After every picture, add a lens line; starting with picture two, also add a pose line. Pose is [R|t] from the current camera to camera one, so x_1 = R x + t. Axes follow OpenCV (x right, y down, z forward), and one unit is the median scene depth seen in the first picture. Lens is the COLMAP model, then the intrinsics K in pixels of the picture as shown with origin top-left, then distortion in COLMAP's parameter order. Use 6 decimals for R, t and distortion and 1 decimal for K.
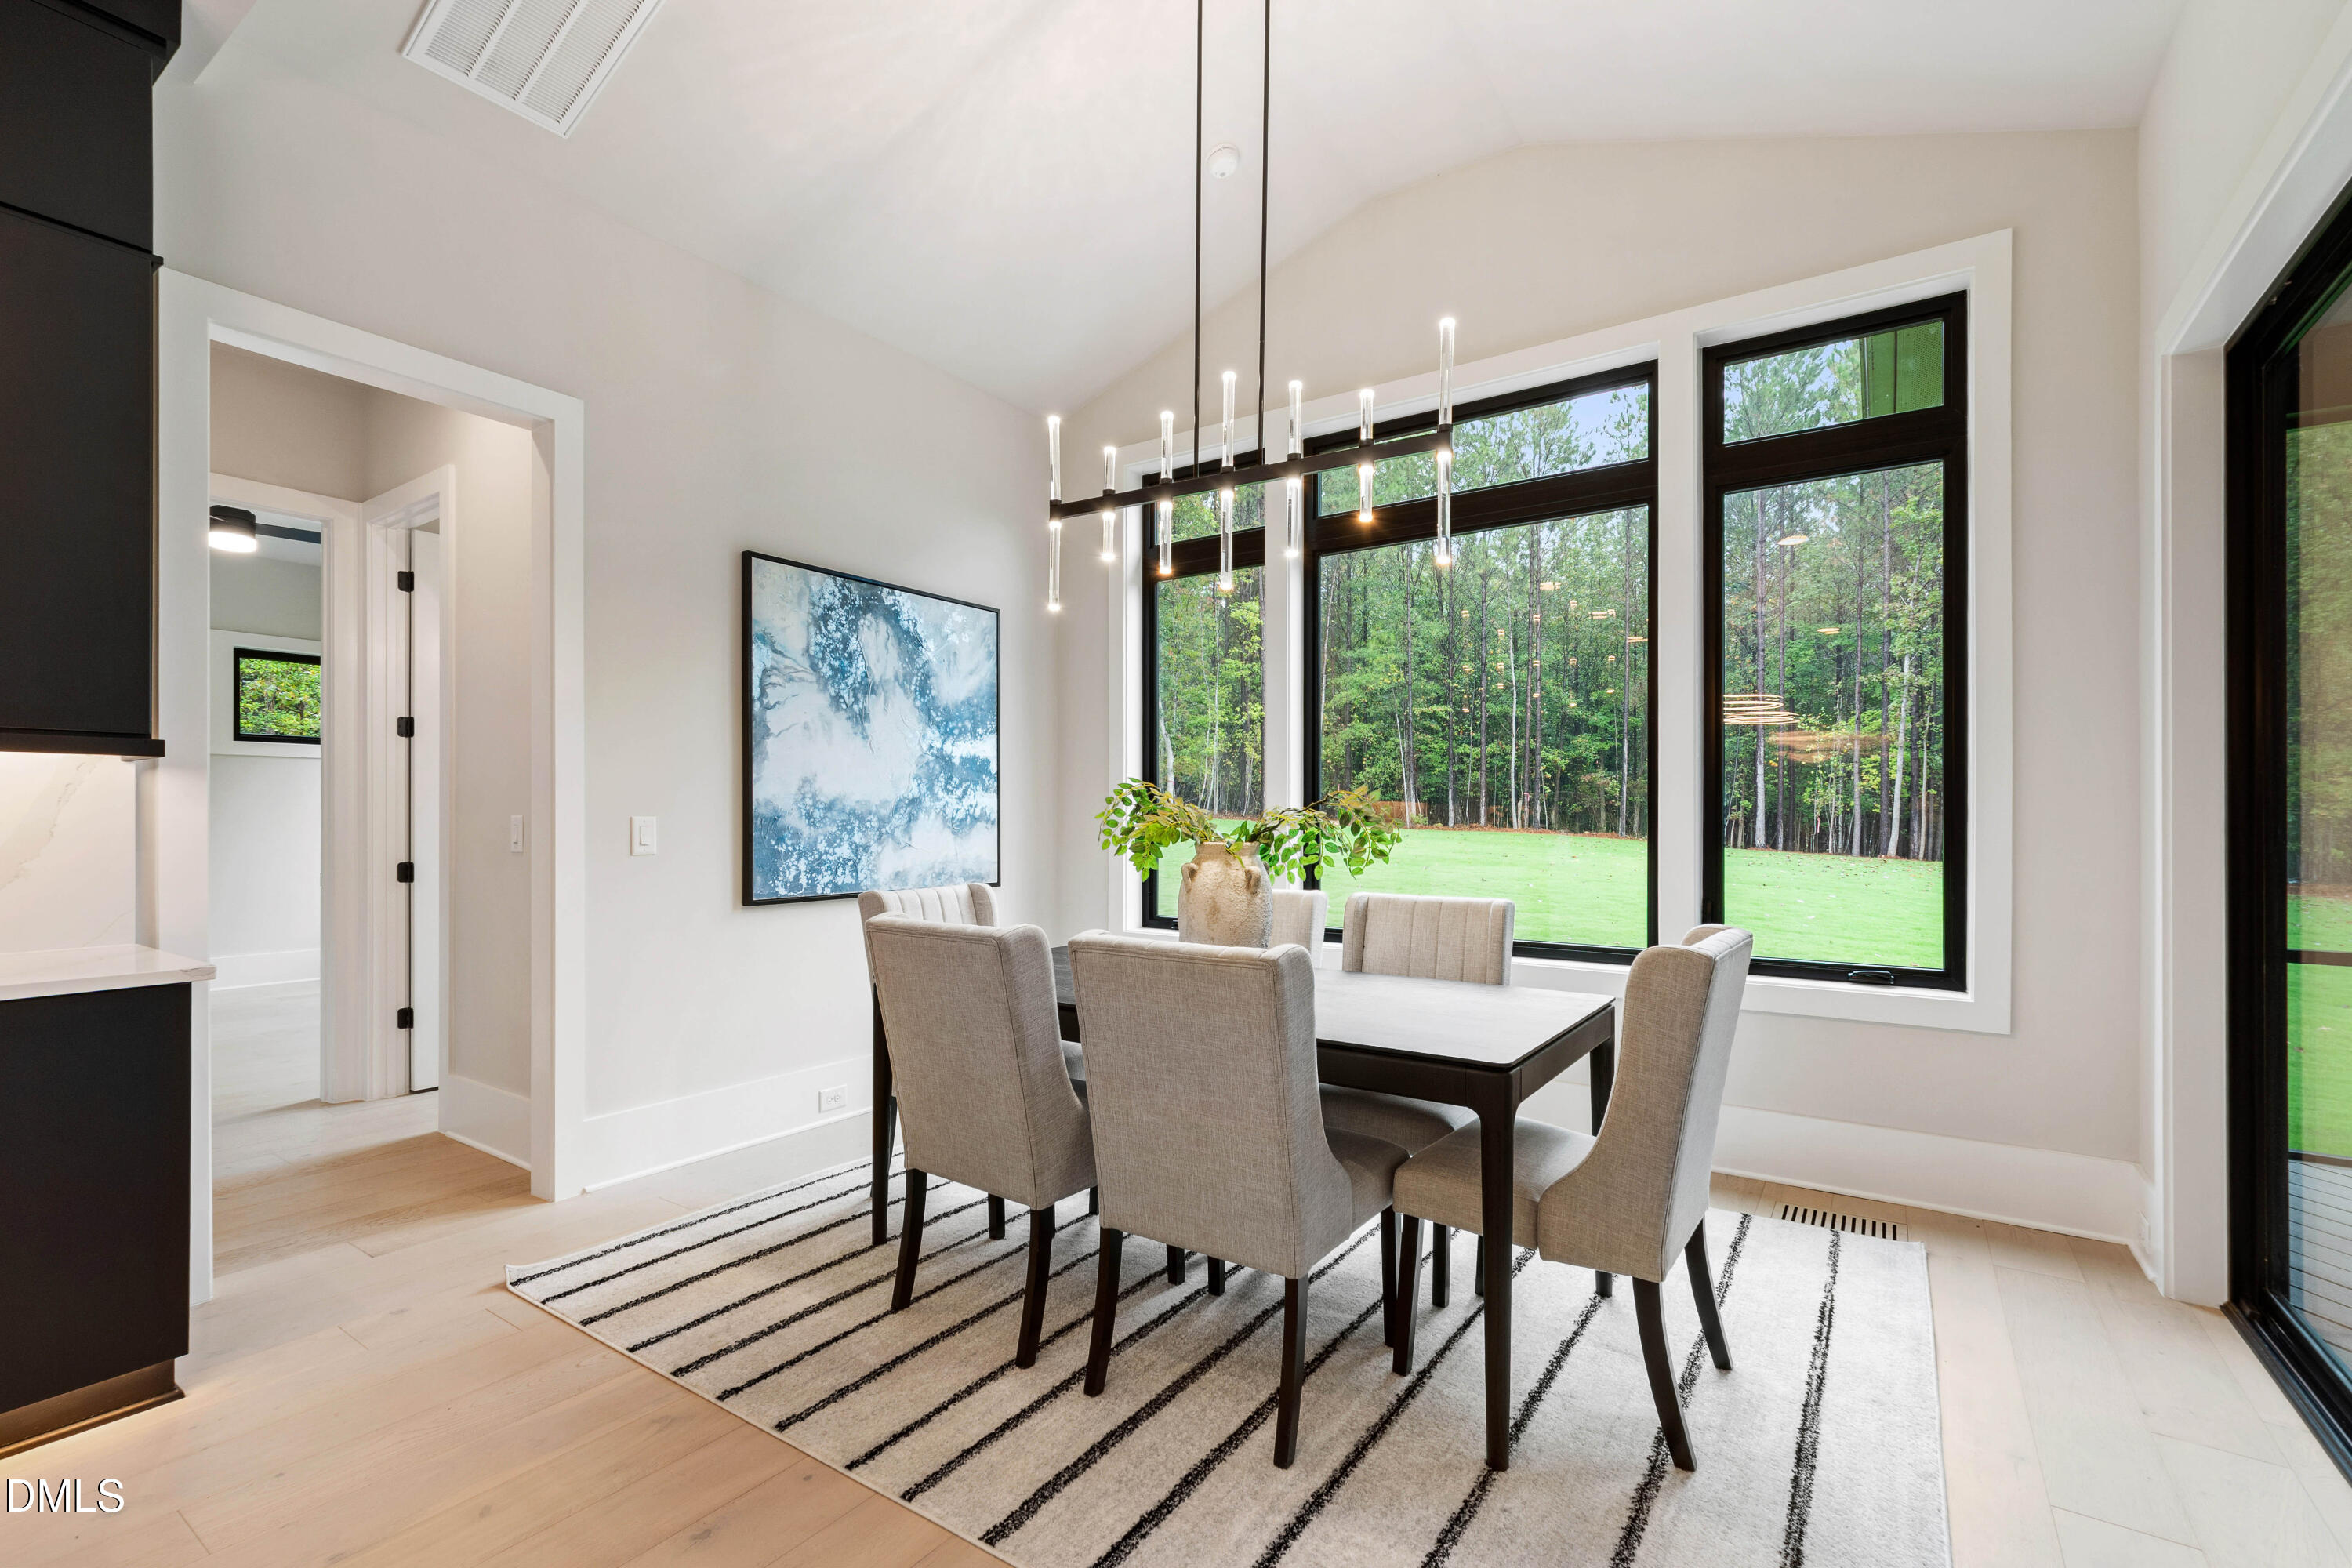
lens RADIAL K [[1044.3, 0, 1174.4], [0, 1044.3, 792.9], [0, 0, 1]] dist [0.000578, -0.003156]
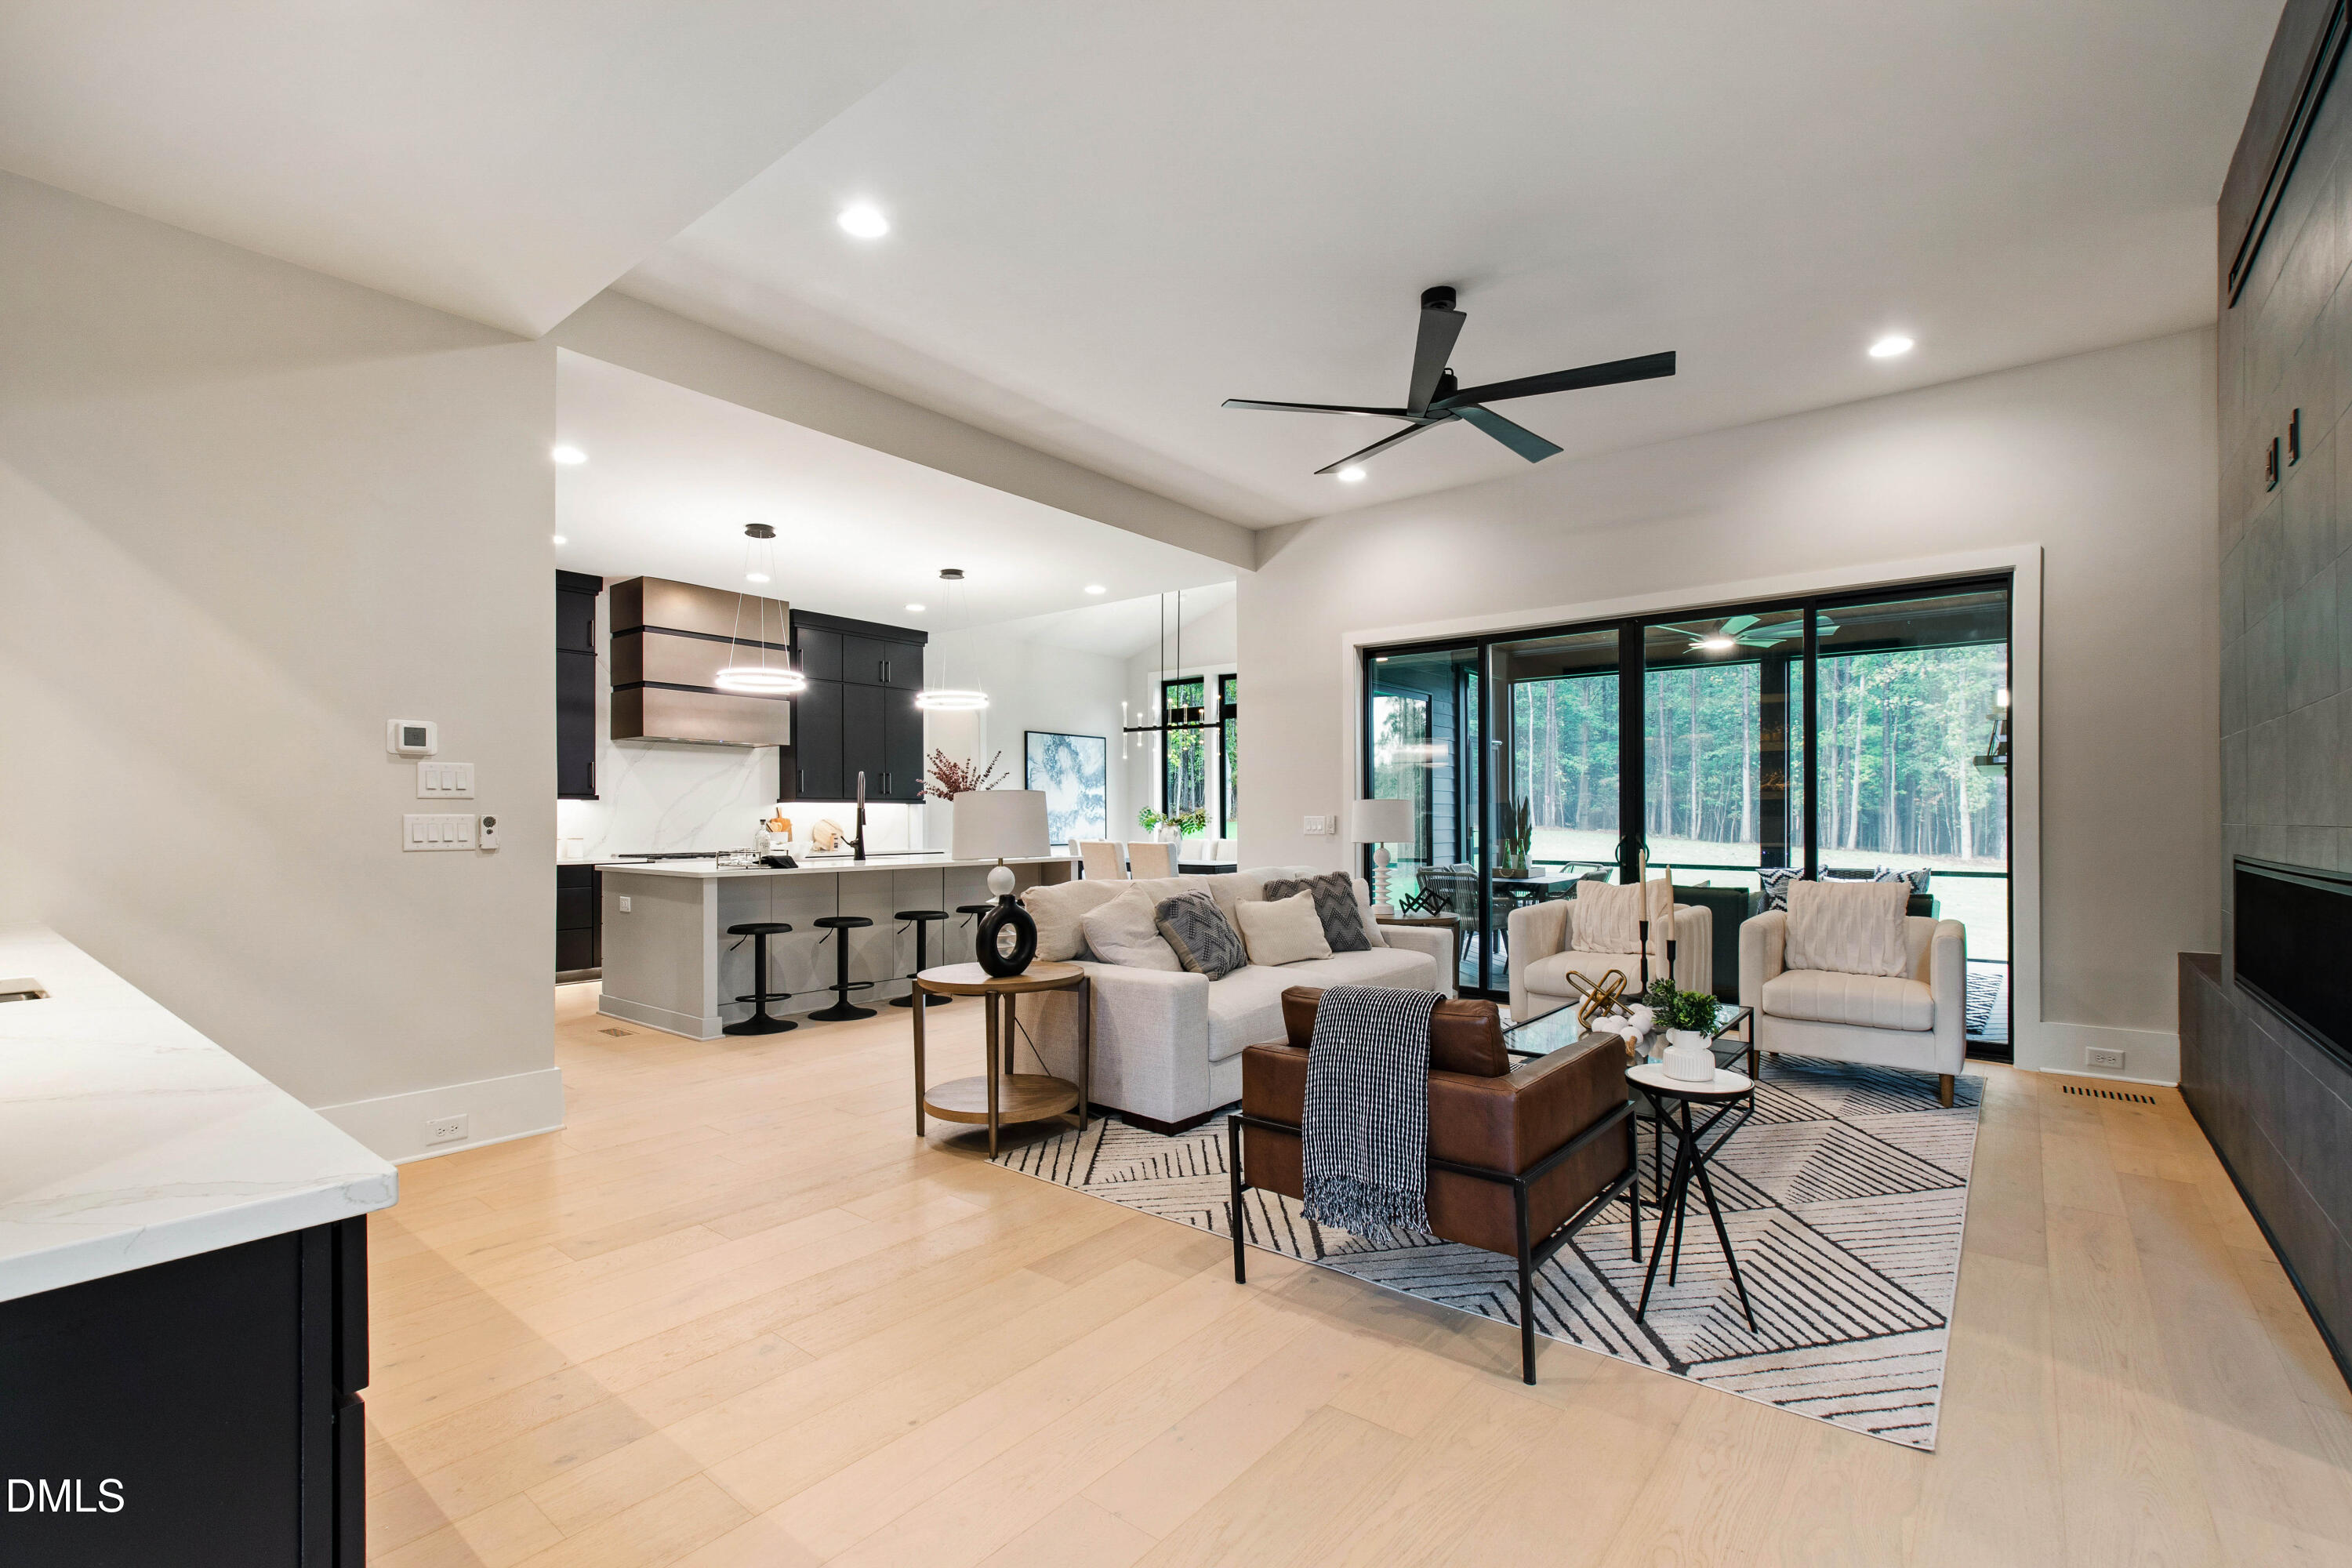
lens RADIAL K [[1044.3, 0, 1171.5], [0, 1044.3, 795.1], [0, 0, 1]] dist [0.000578, -0.003156]
pose [[0.996618, -0.004625, -0.082043, 0.235146], [0.004144, 0.999973, -0.006025, -0.018300], [0.082069, 0.005665, 0.996611, -1.778258]]
